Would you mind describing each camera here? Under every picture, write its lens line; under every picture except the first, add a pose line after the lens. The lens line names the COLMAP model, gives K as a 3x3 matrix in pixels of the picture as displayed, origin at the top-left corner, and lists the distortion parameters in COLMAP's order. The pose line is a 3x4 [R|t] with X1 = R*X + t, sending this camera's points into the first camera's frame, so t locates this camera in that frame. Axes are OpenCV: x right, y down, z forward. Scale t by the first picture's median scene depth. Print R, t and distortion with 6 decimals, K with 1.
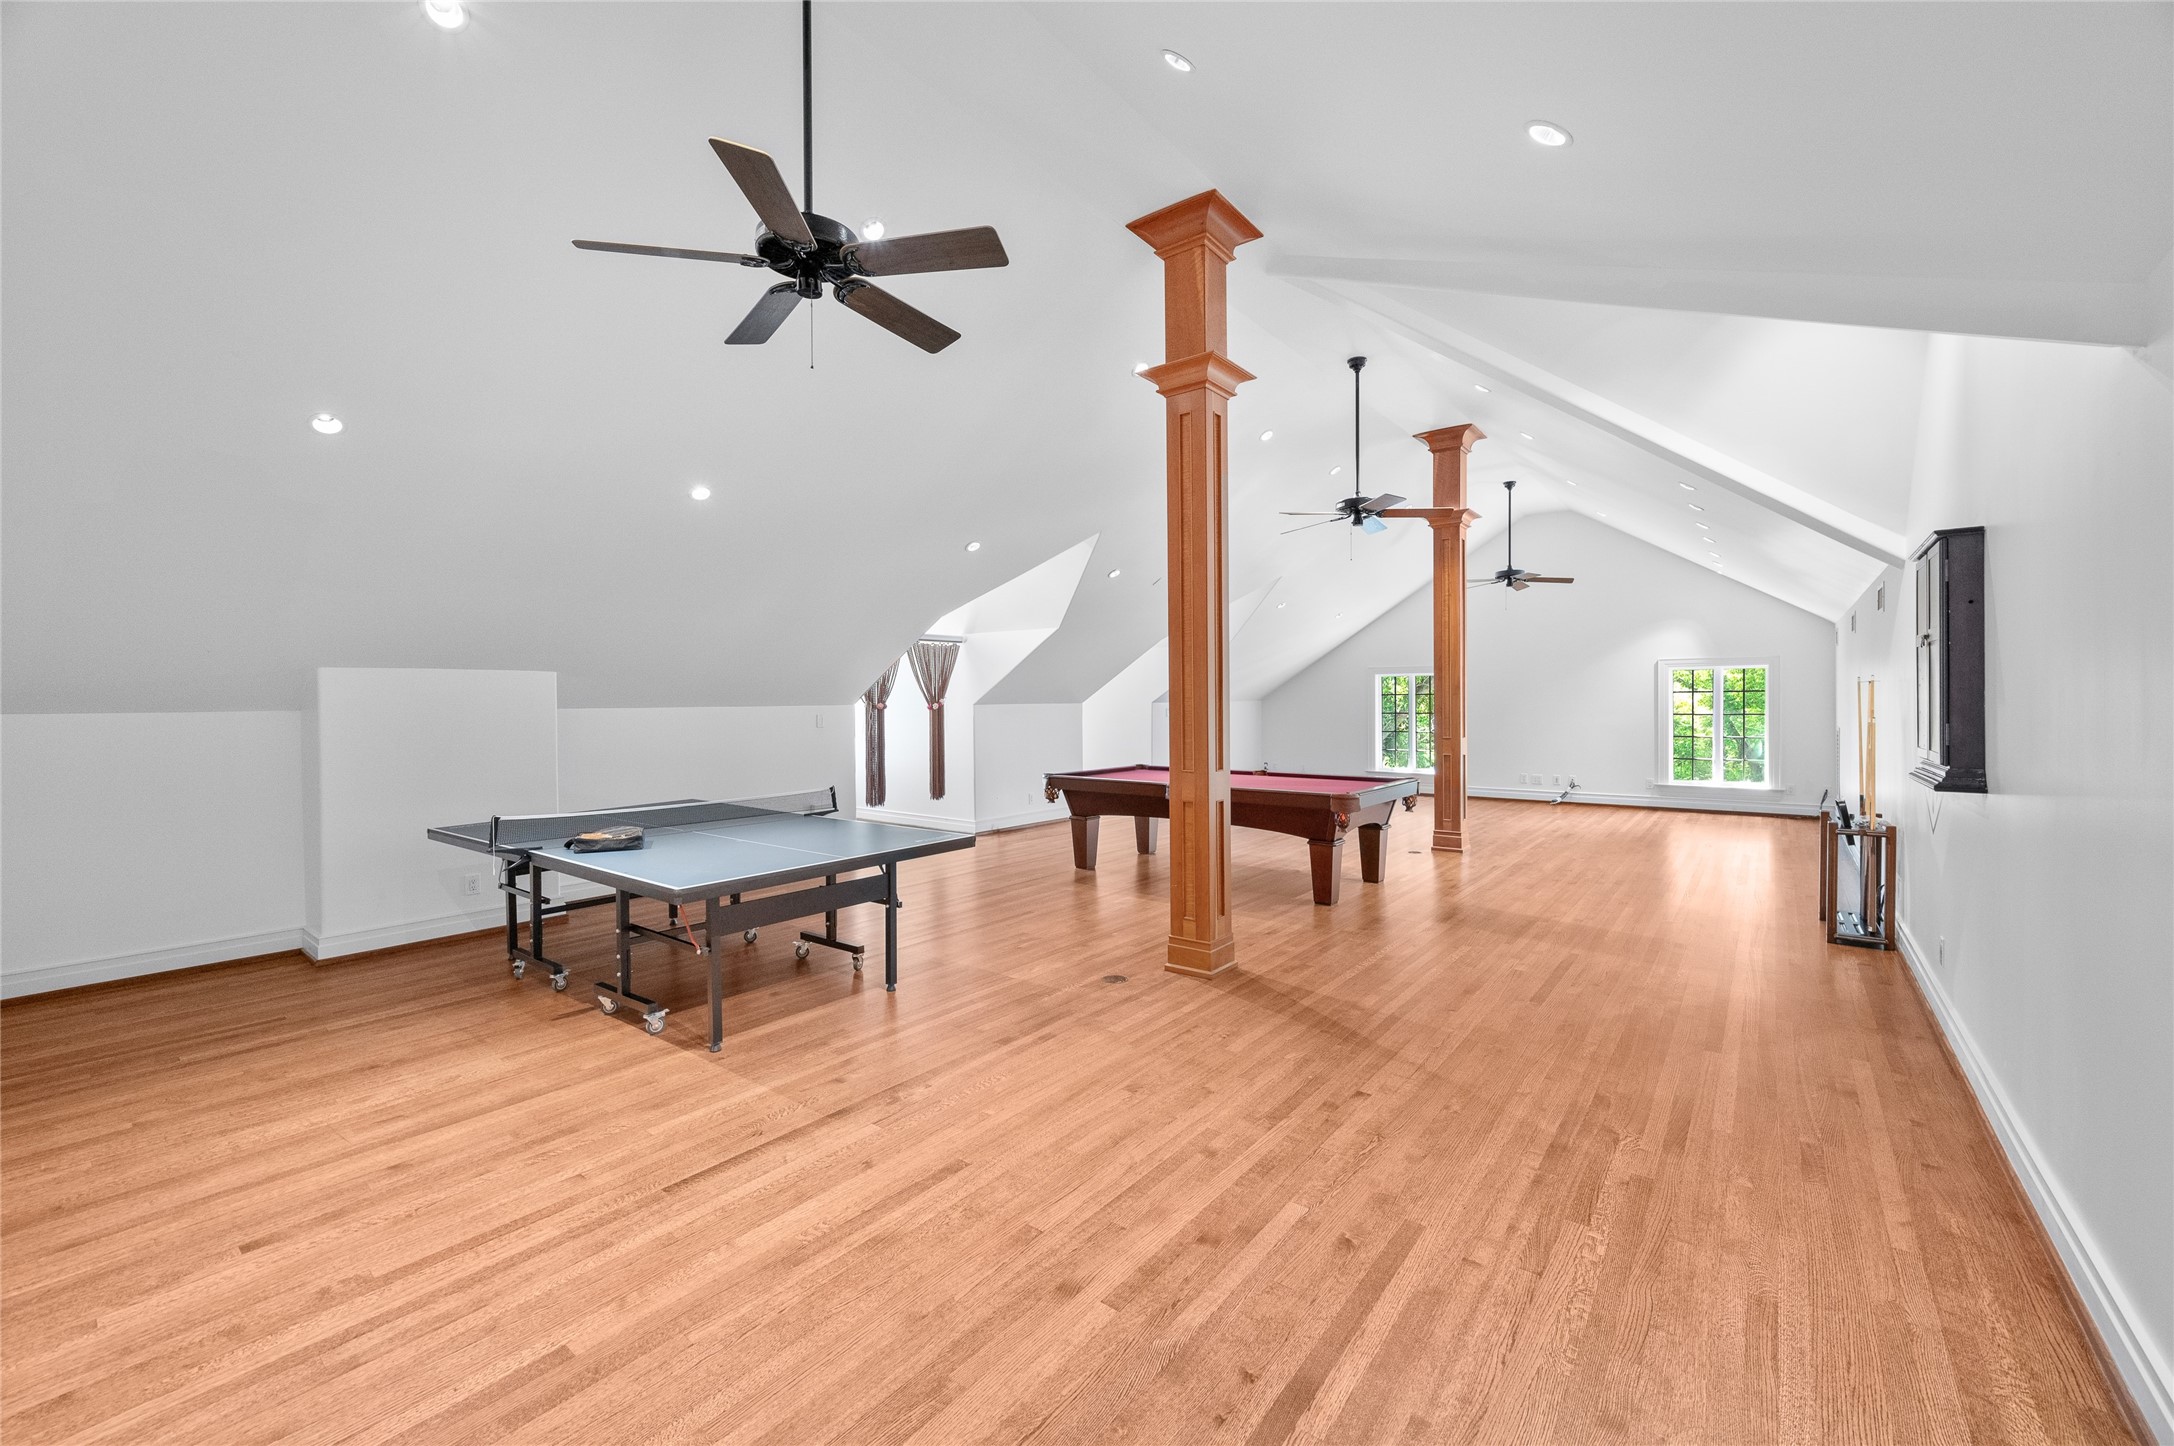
lens RADIAL K [[871.4, 0, 1099.0], [0, 871.4, 700.8], [0, 0, 1]] dist [-0.001808, 0.000083]
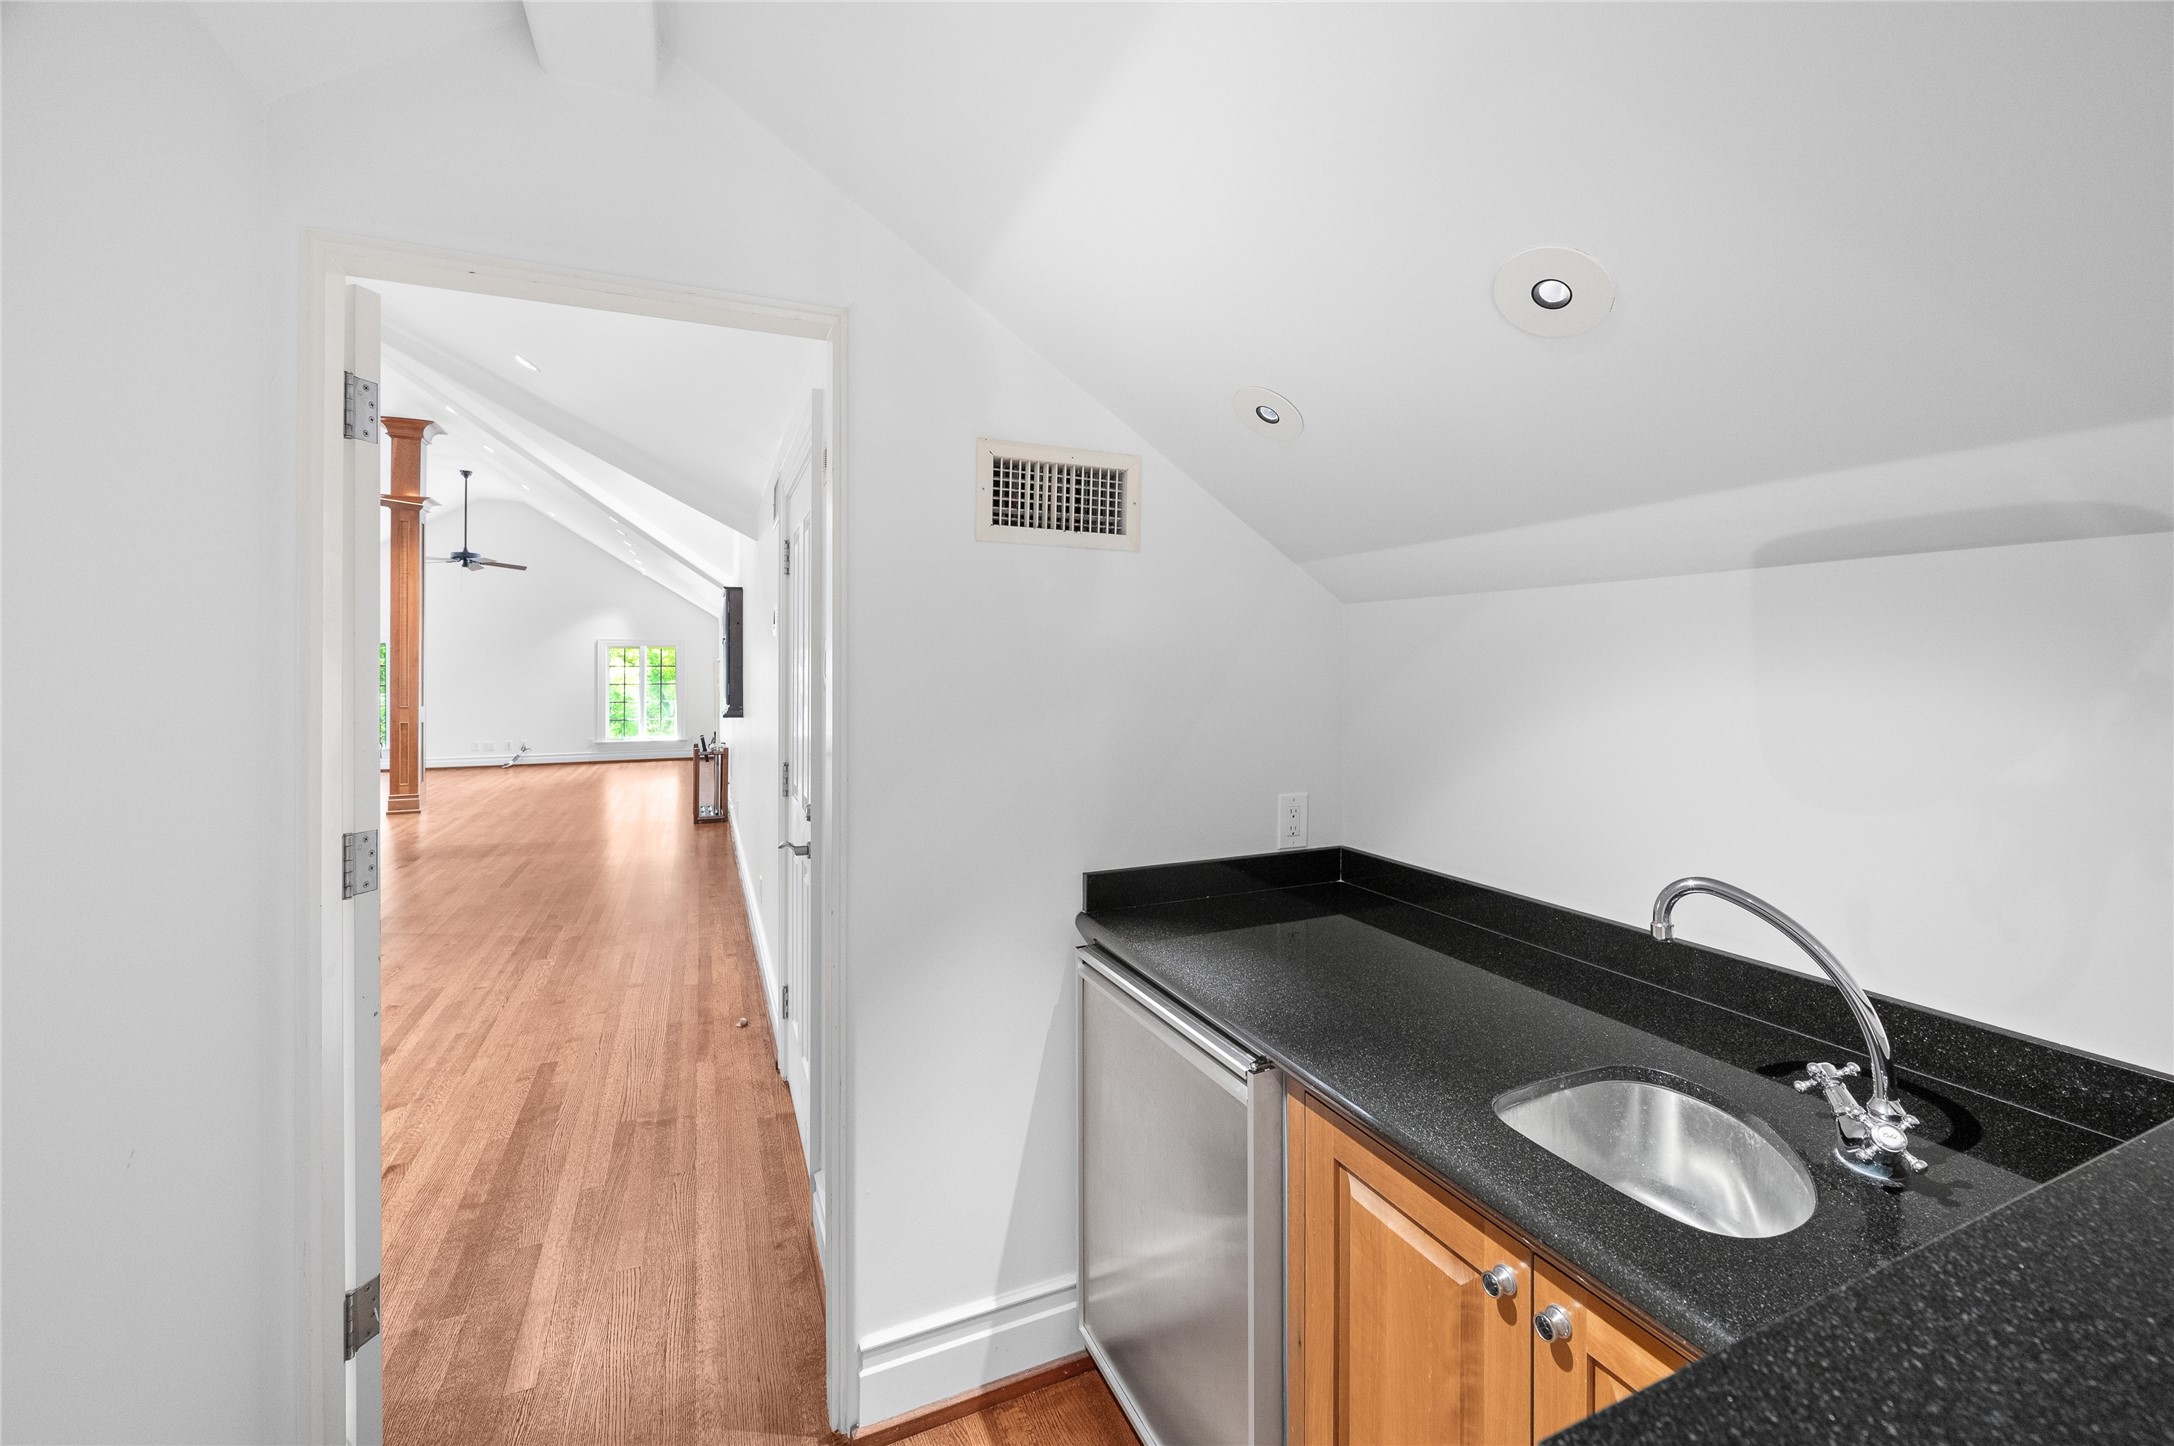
lens RADIAL K [[888.0, 0, 1086.0], [0, 888.0, 672.1], [0, 0, 1]] dist [-0.001462, -0.000187]
pose [[0.481975, 0.004441, 0.876174, -0.153269], [-0.002502, 0.999990, -0.003692, 0.001716], [-0.876182, -0.000413, 0.481981, -0.260039]]
